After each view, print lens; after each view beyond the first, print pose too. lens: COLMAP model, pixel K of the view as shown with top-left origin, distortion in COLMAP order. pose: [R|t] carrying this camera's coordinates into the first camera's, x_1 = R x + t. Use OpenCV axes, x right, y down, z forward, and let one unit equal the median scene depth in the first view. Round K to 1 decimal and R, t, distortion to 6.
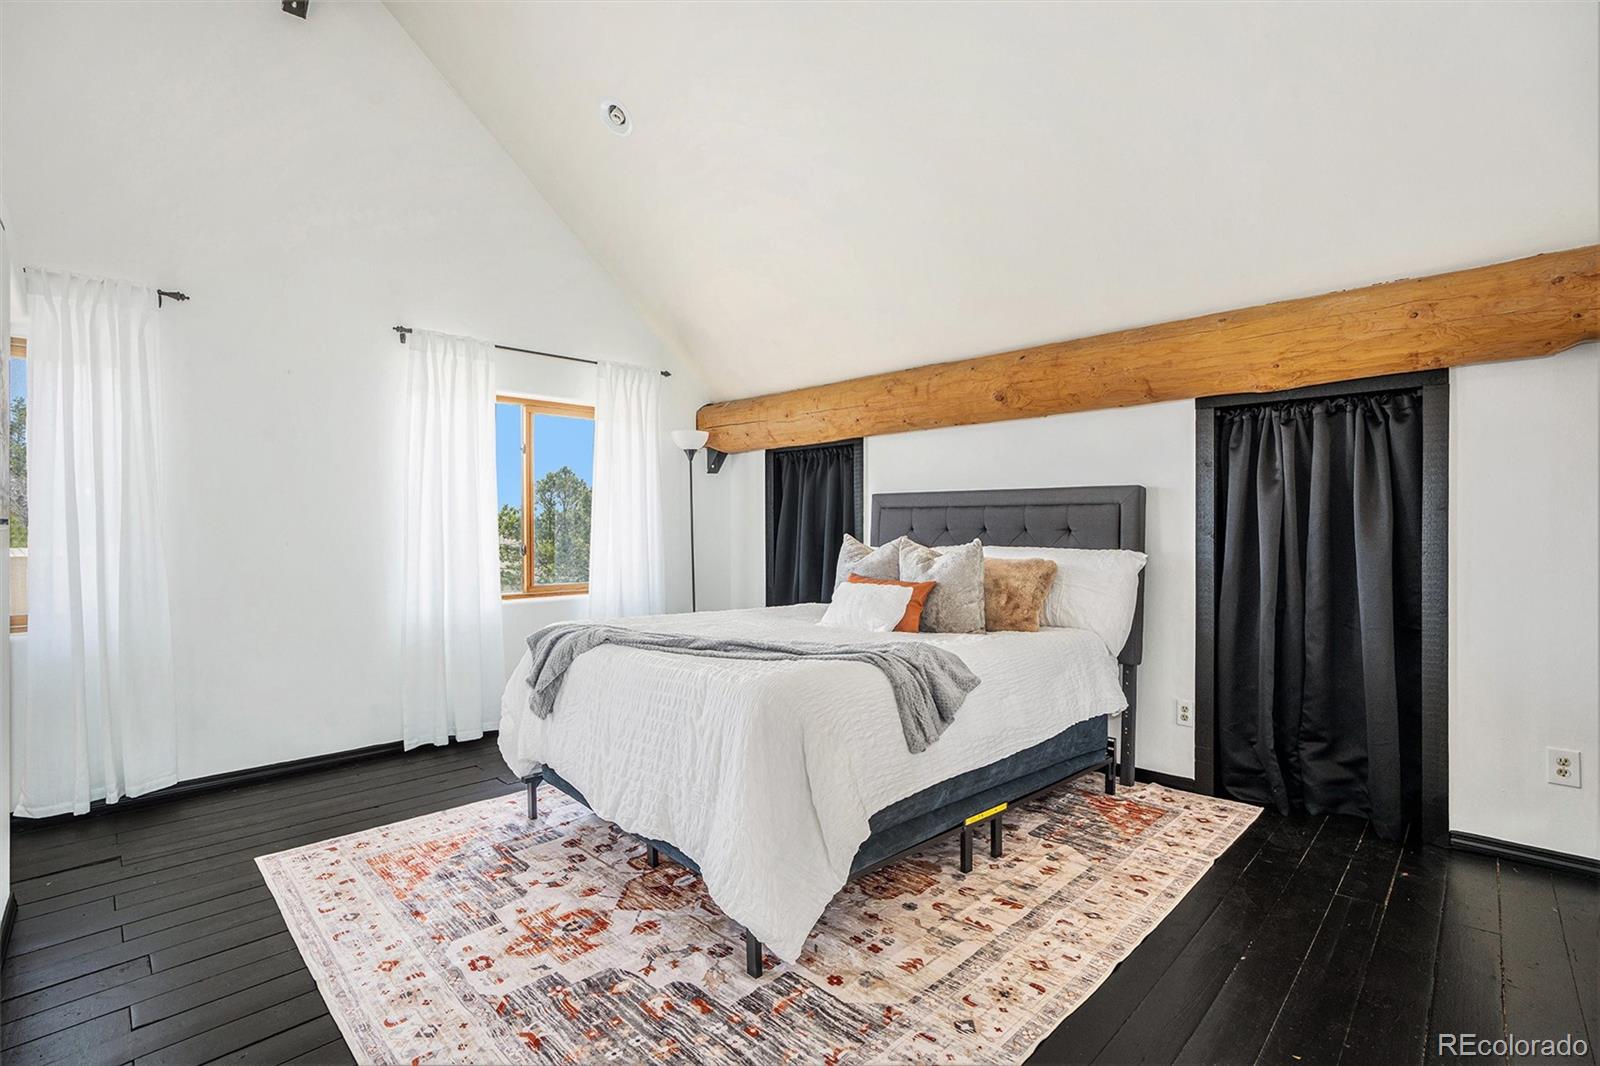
lens RADIAL K [[755.2, 0, 799.5], [0, 755.2, 533.5], [0, 0, 1]] dist [0.004116, 0.001311]
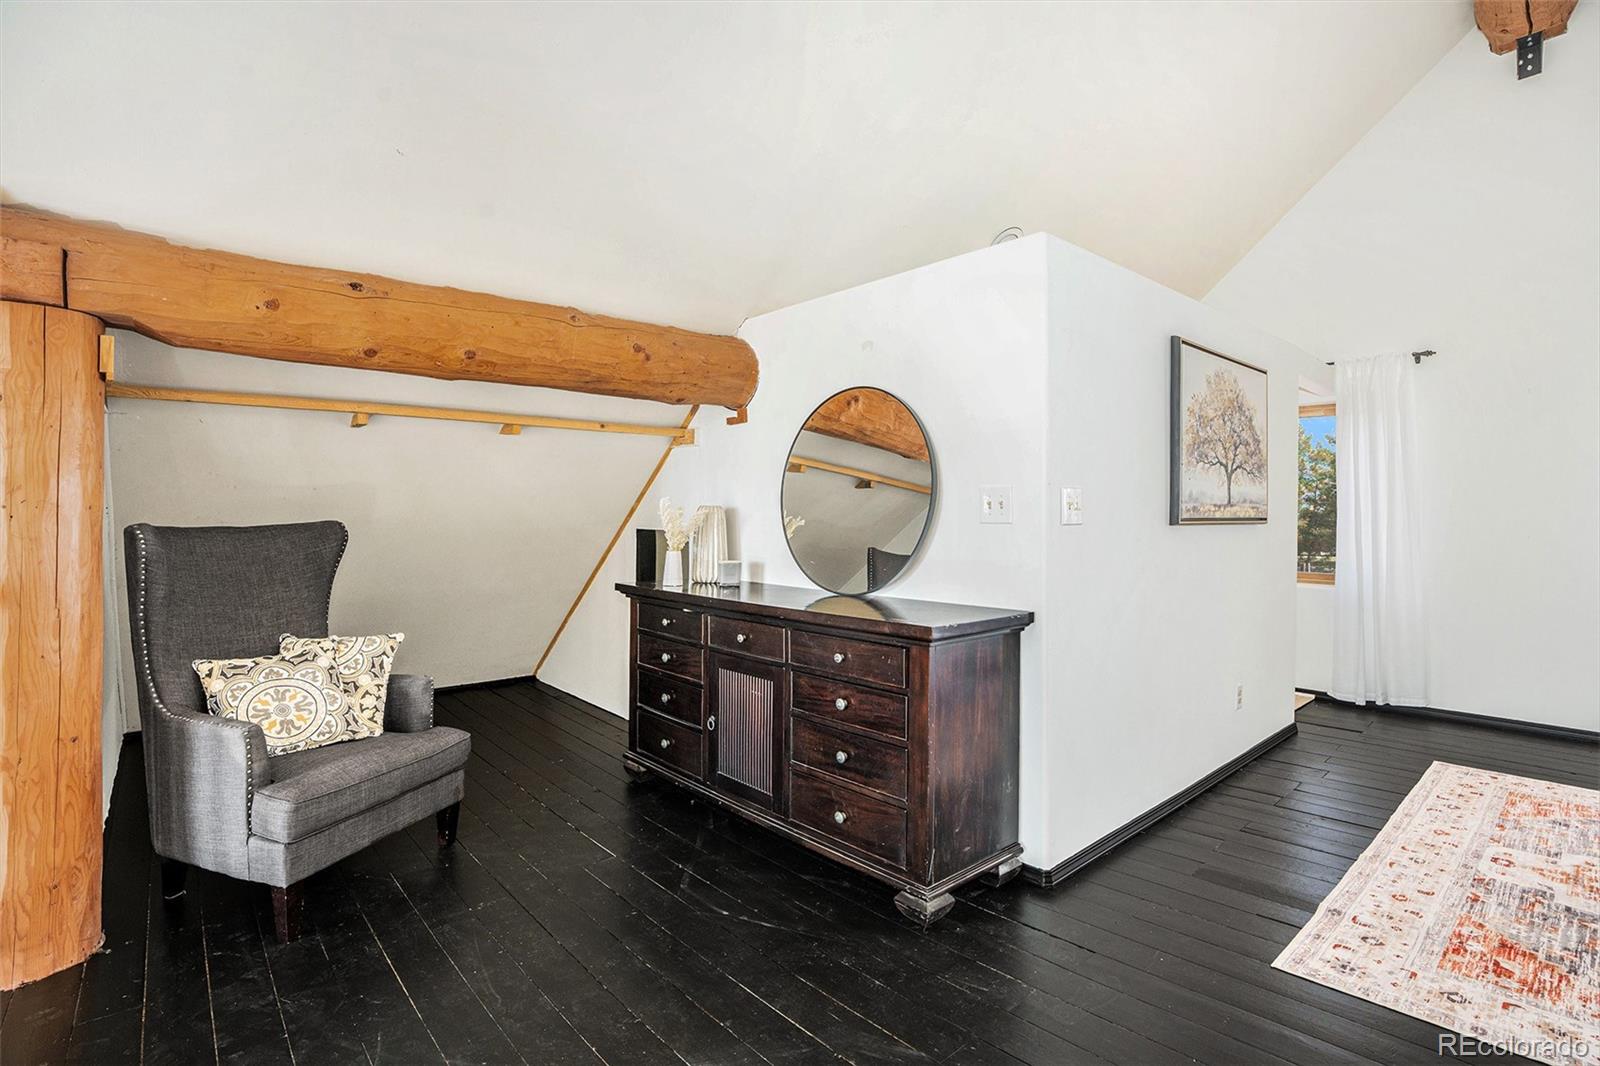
lens RADIAL K [[755.2, 0, 799.7], [0, 755.2, 528.4], [0, 0, 1]] dist [0.004116, 0.001311]
pose [[-0.040609, -0.002446, -0.999172, 0.821439], [-0.006300, 0.999978, -0.002192, 0.020982], [0.999155, 0.006206, -0.040623, -0.111903]]
